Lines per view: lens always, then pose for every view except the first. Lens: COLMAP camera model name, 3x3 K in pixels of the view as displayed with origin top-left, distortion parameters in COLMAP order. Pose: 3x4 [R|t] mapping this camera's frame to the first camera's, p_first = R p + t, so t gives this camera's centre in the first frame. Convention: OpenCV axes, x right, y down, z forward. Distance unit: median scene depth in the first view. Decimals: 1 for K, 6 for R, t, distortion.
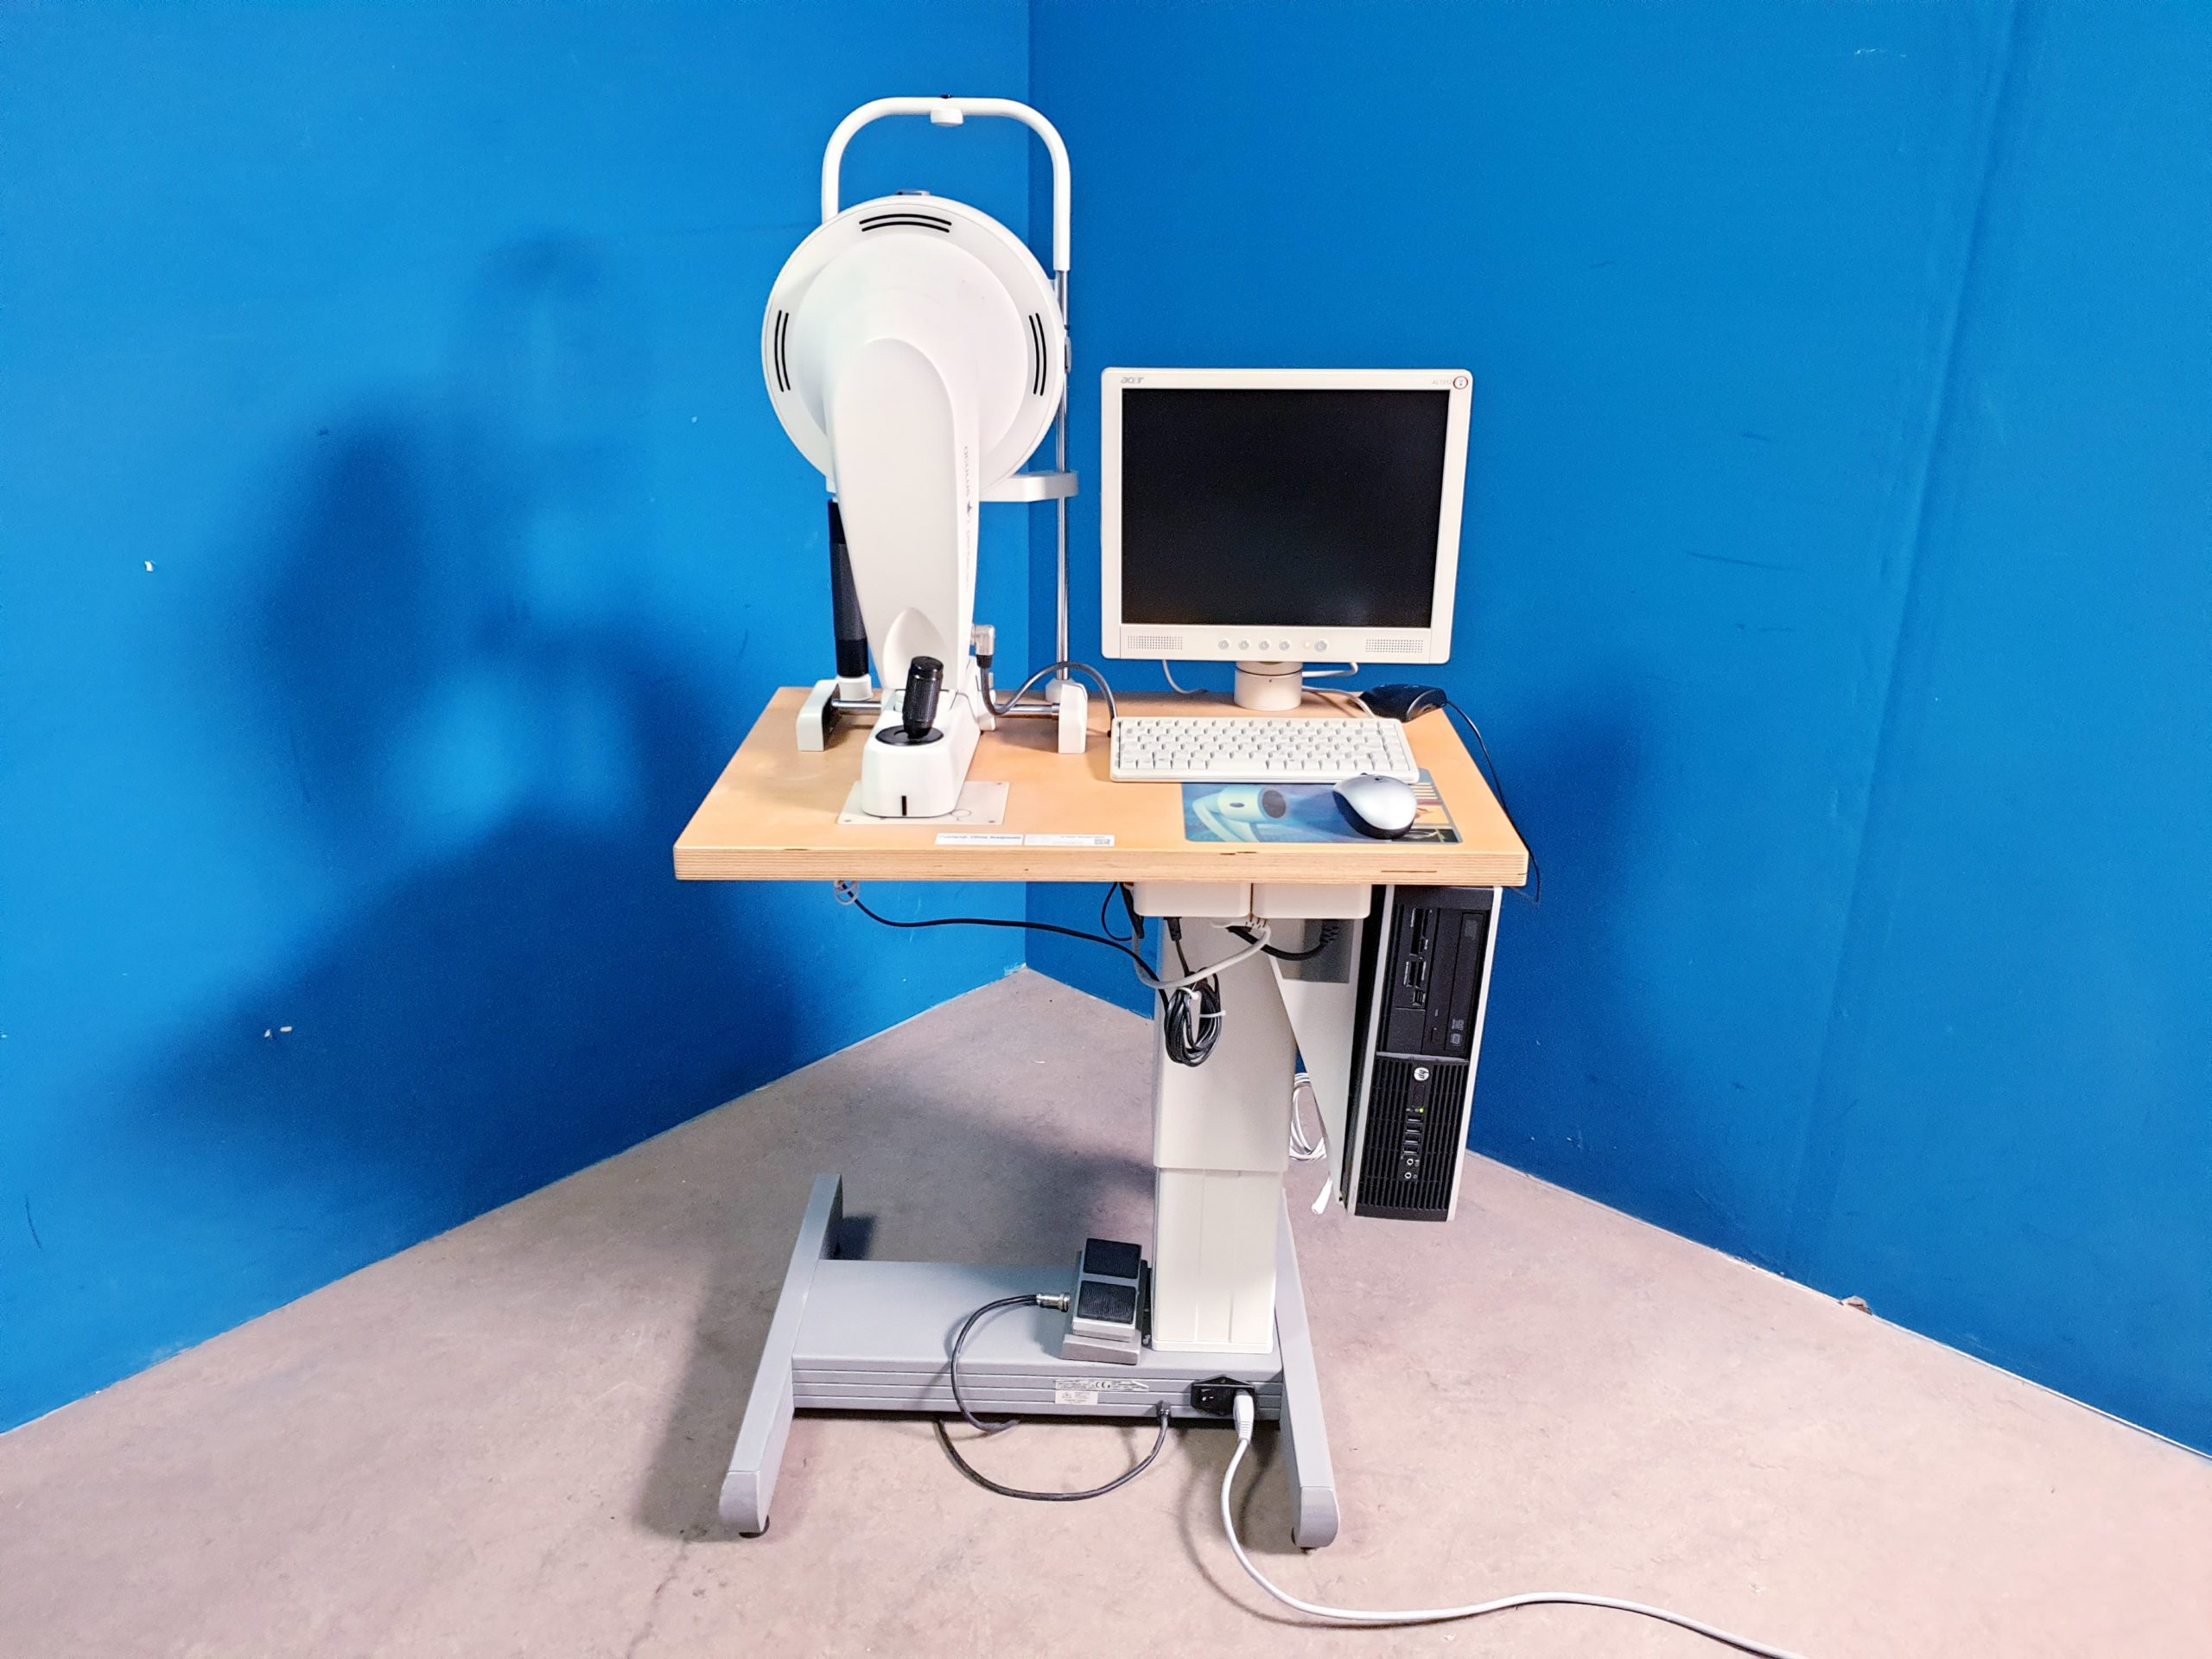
lens RADIAL K [[1678.8, 0, 1093.7], [0, 1678.8, 863.7], [0, 0, 1]] dist [0.104850, -0.157290]
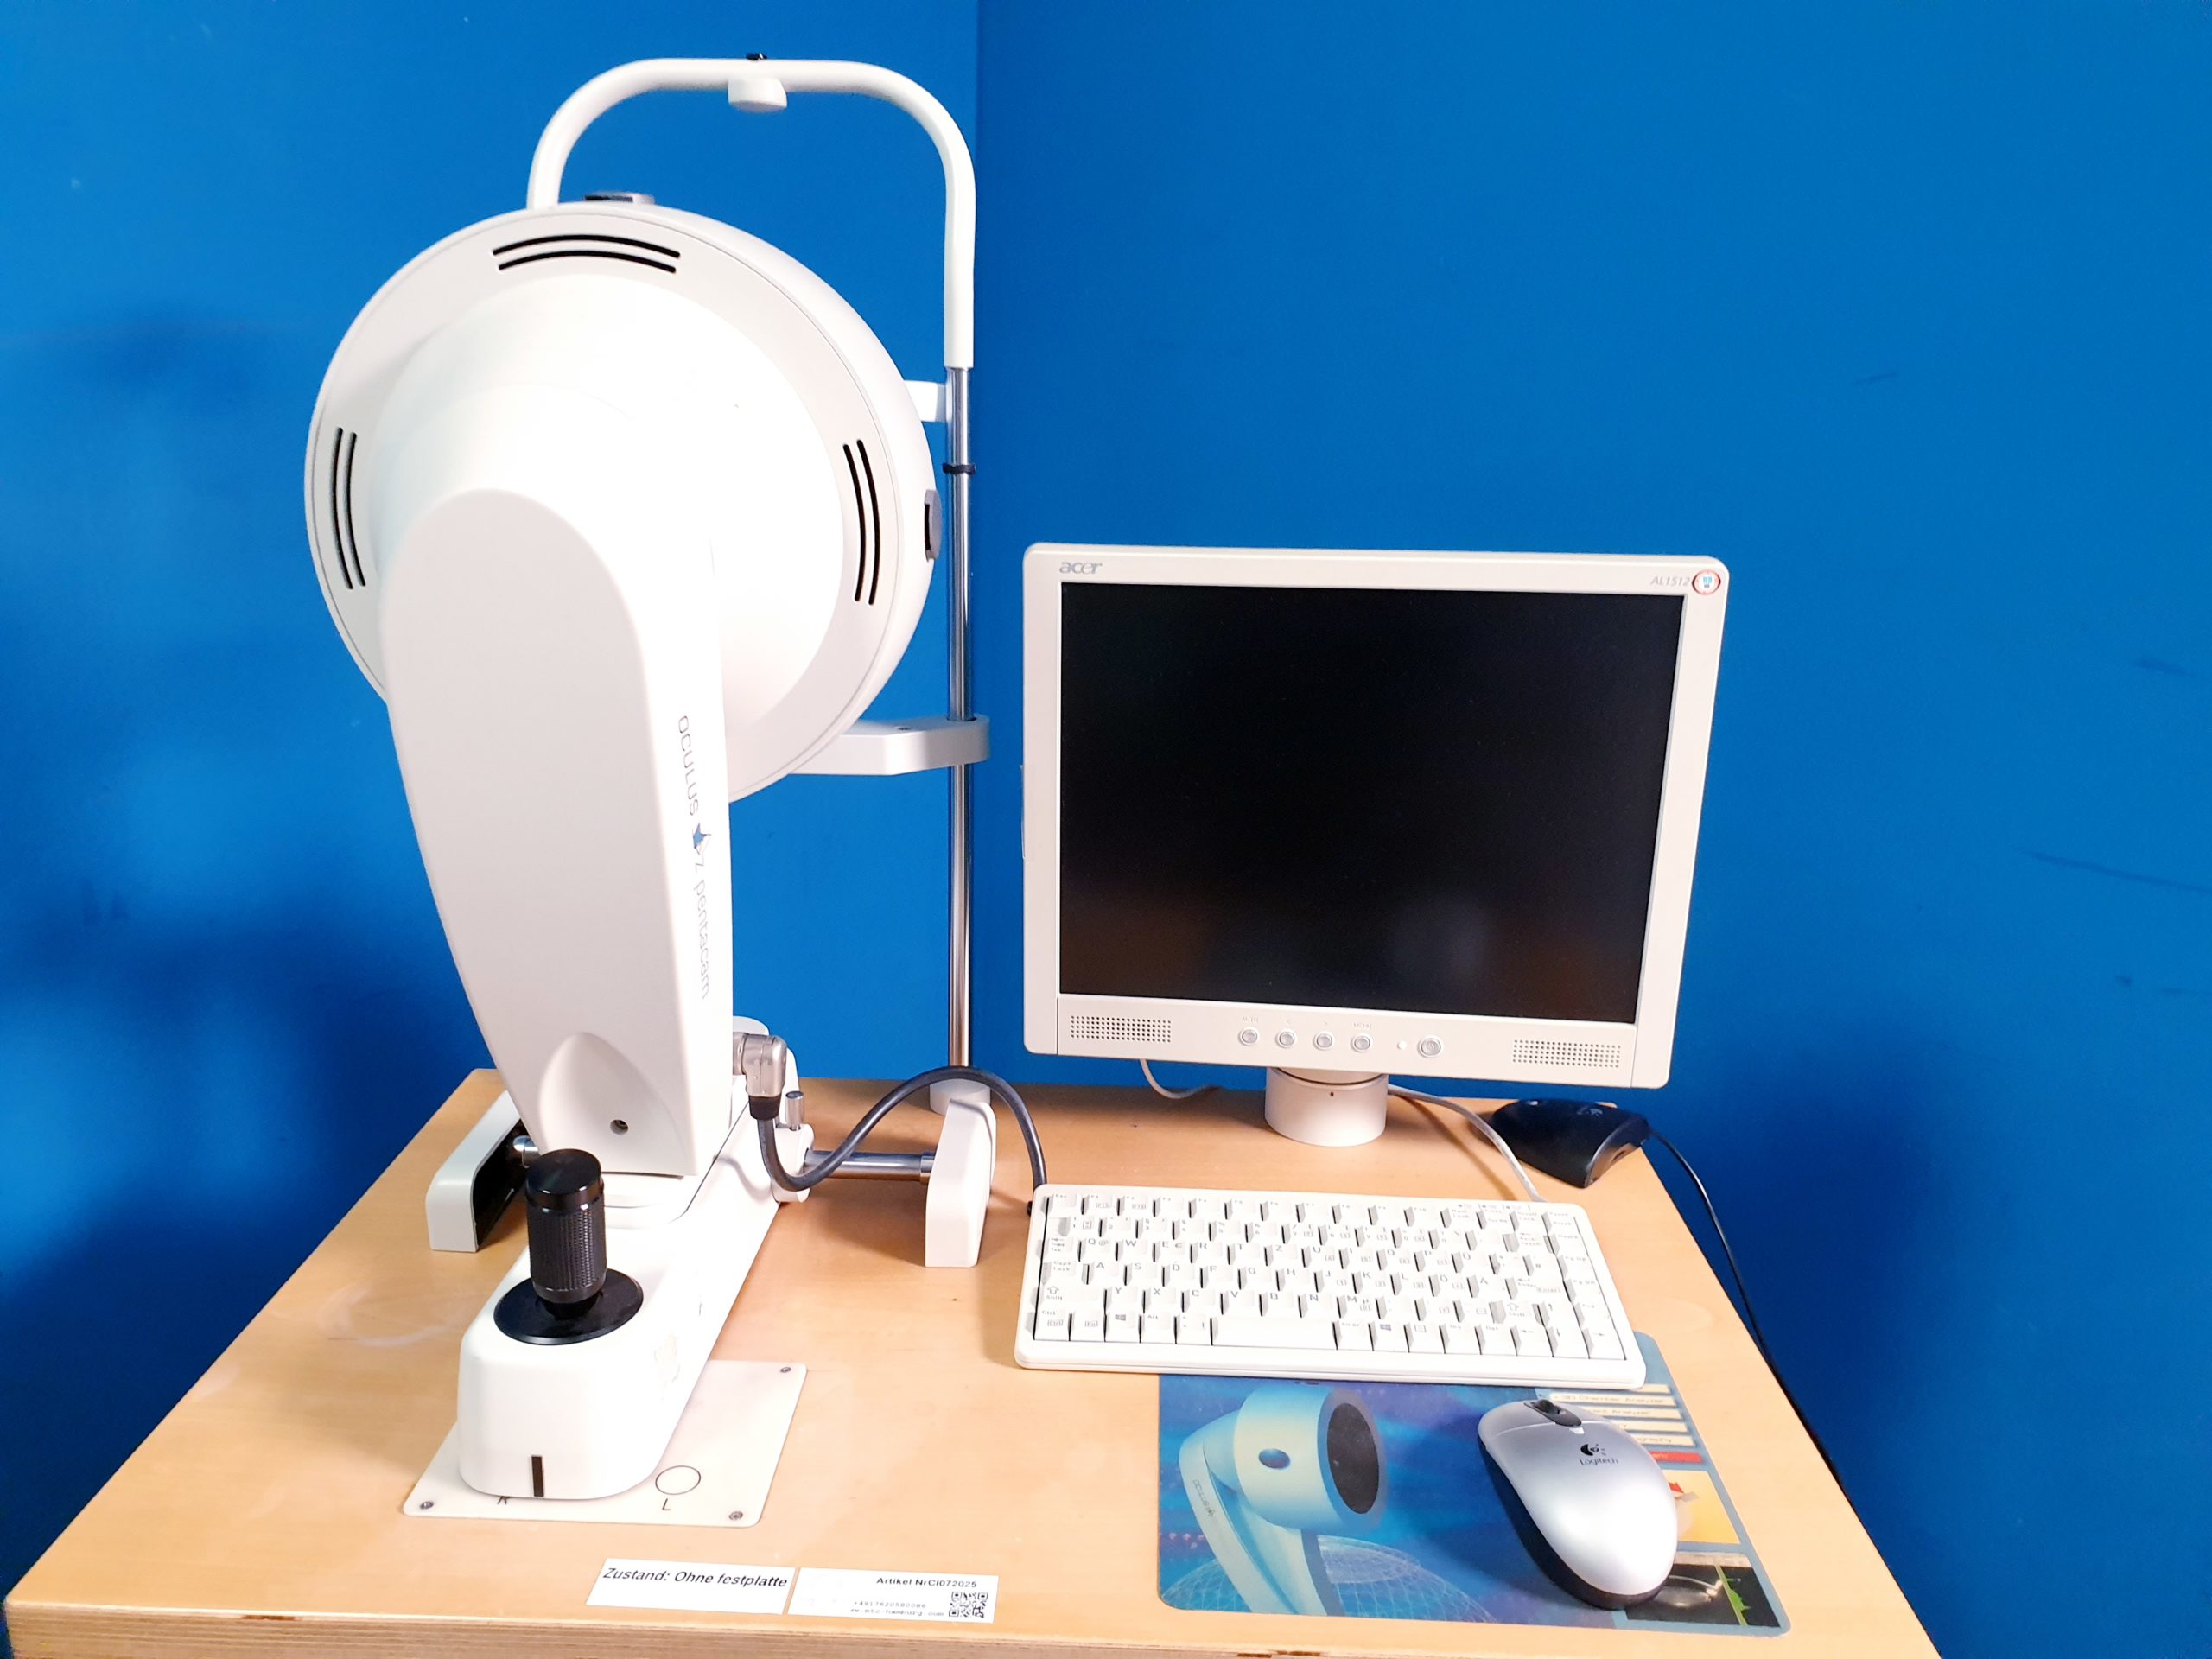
lens RADIAL K [[1678.8, 0, 1093.7], [0, 1678.8, 863.7], [0, 0, 1]] dist [0.104850, -0.157290]
pose [[0.999772, 0.016859, -0.013119, 0.035626], [-0.017738, 0.997384, -0.070070, -0.155958], [0.011904, 0.070287, 0.997456, 0.478114]]
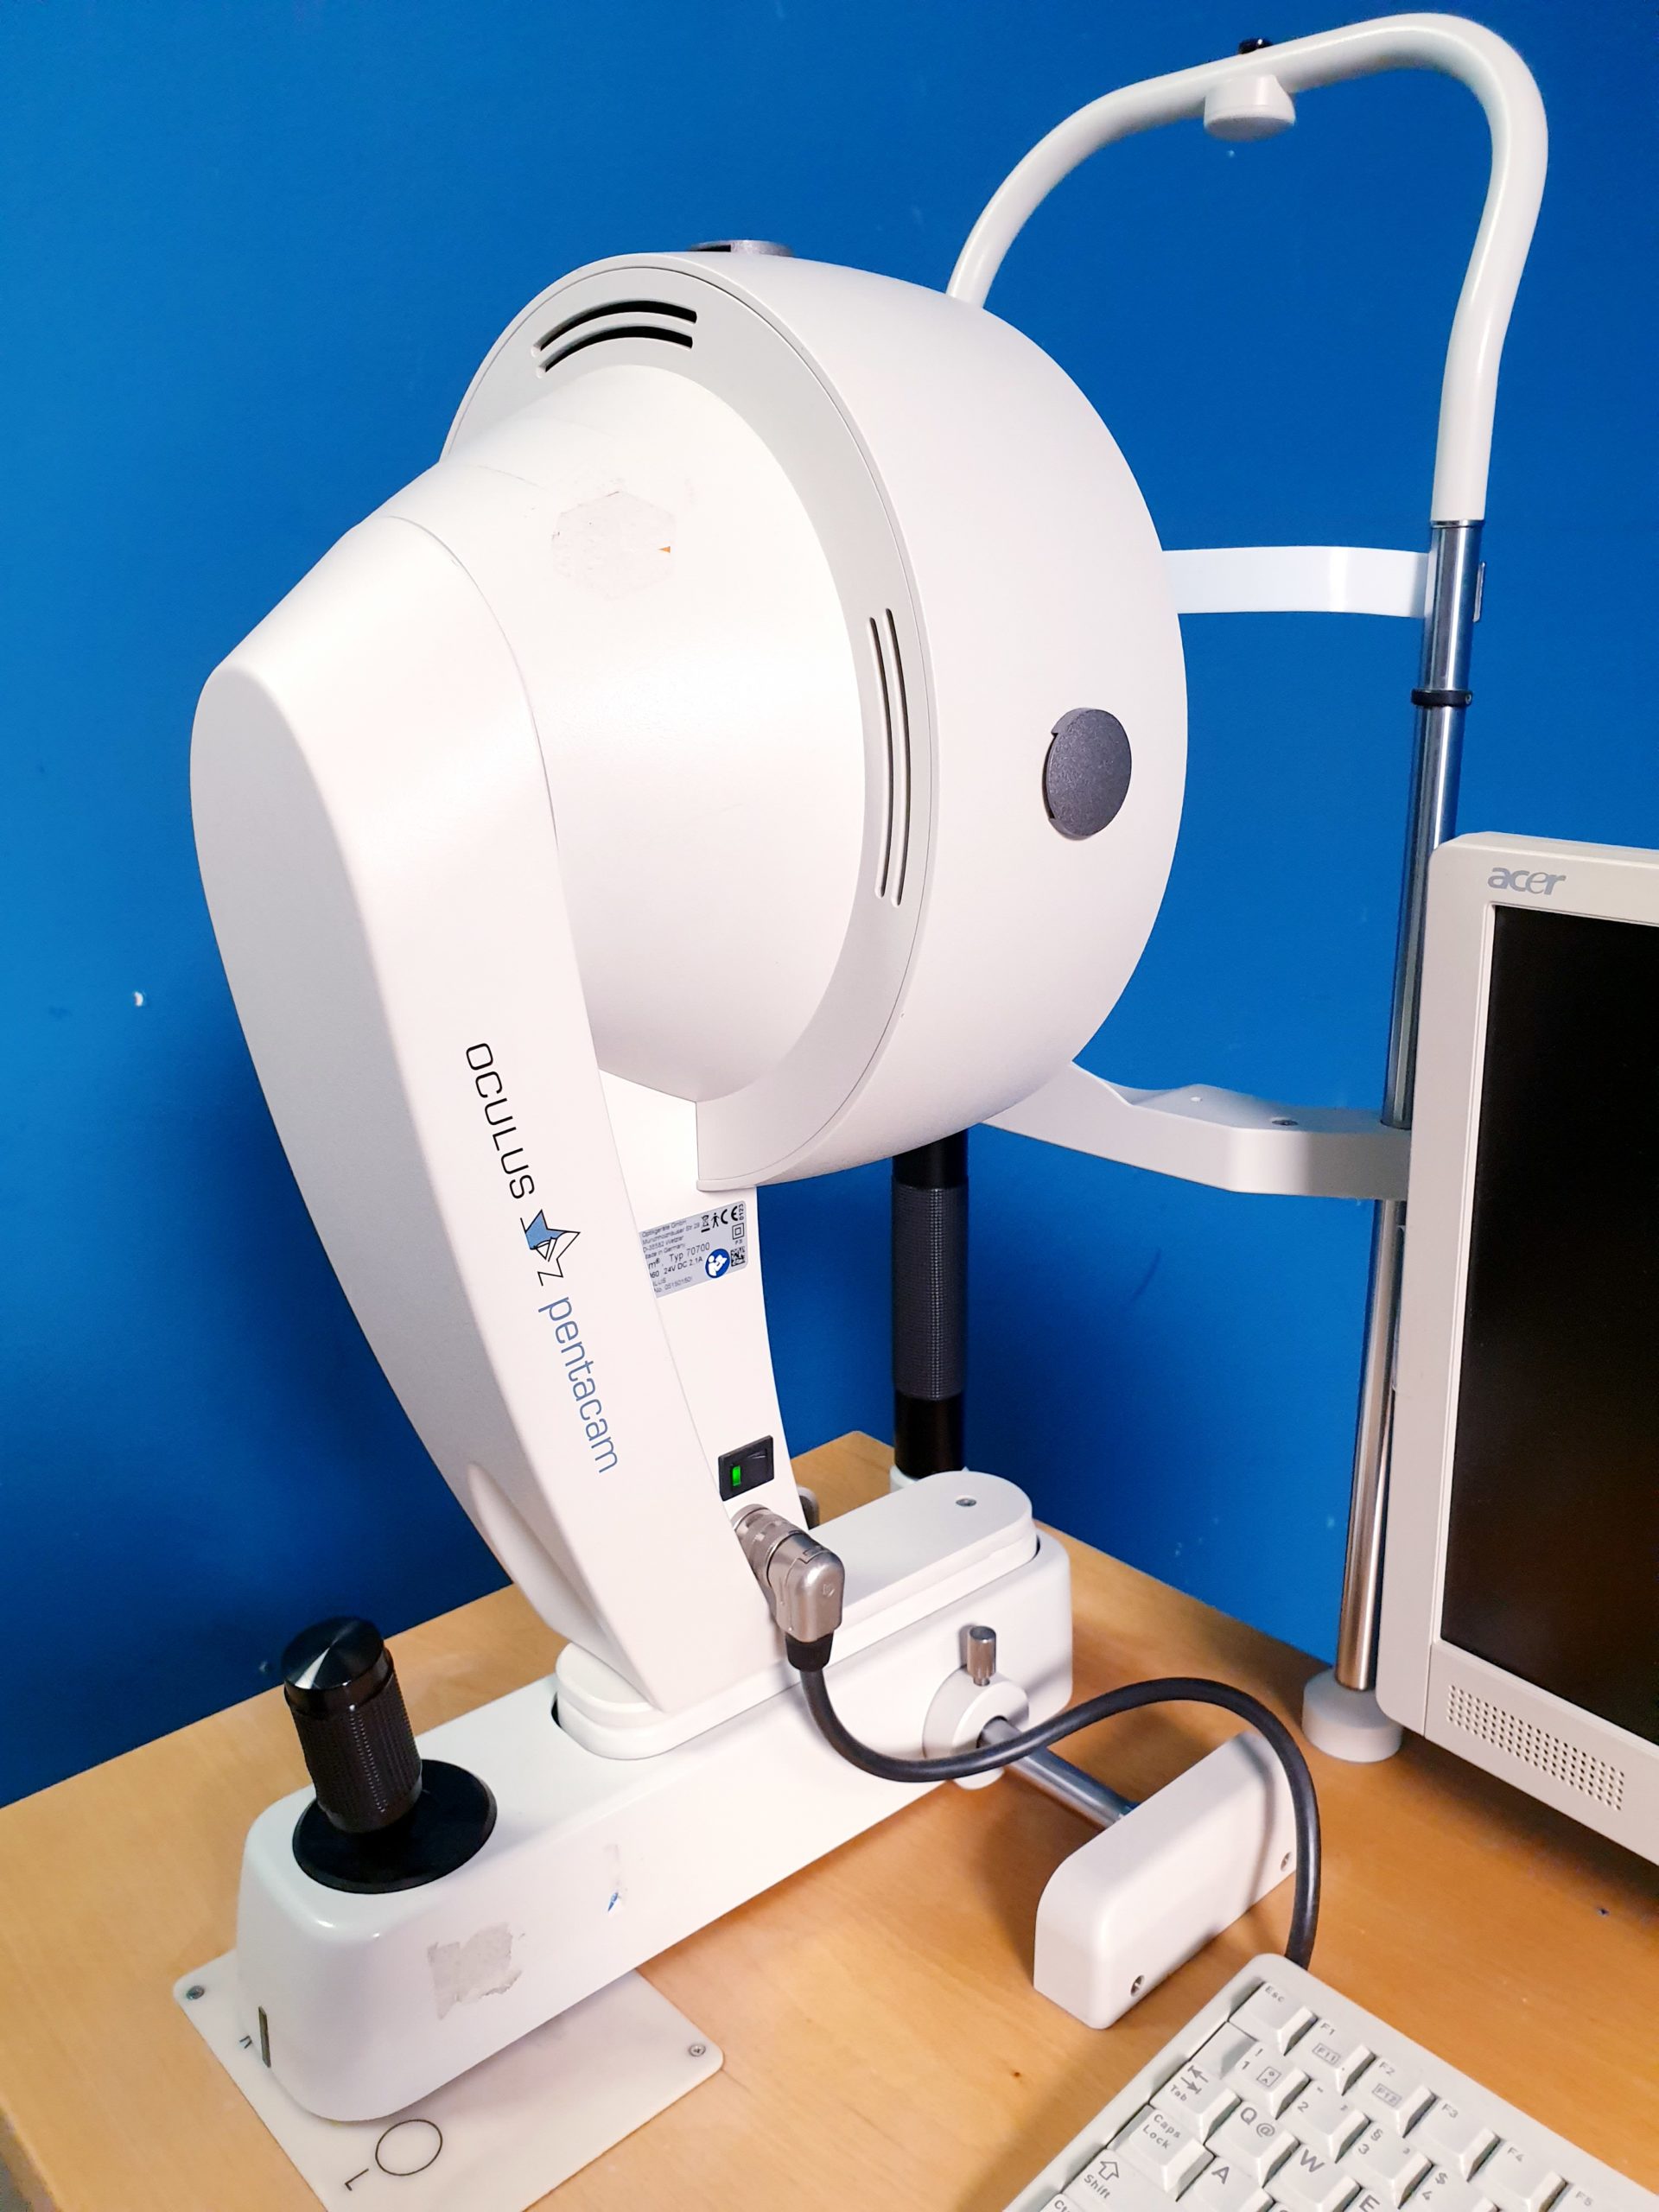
lens RADIAL K [[1730.6, 0, 942.7], [0, 1730.6, 1130.0], [0, 0, 1]] dist [-0.009620, 0.151503]
pose [[0.720116, 0.189657, -0.667430, 0.155243], [-0.245012, 0.969456, 0.011128, -0.224555], [0.649154, 0.155515, 0.744590, 0.731050]]
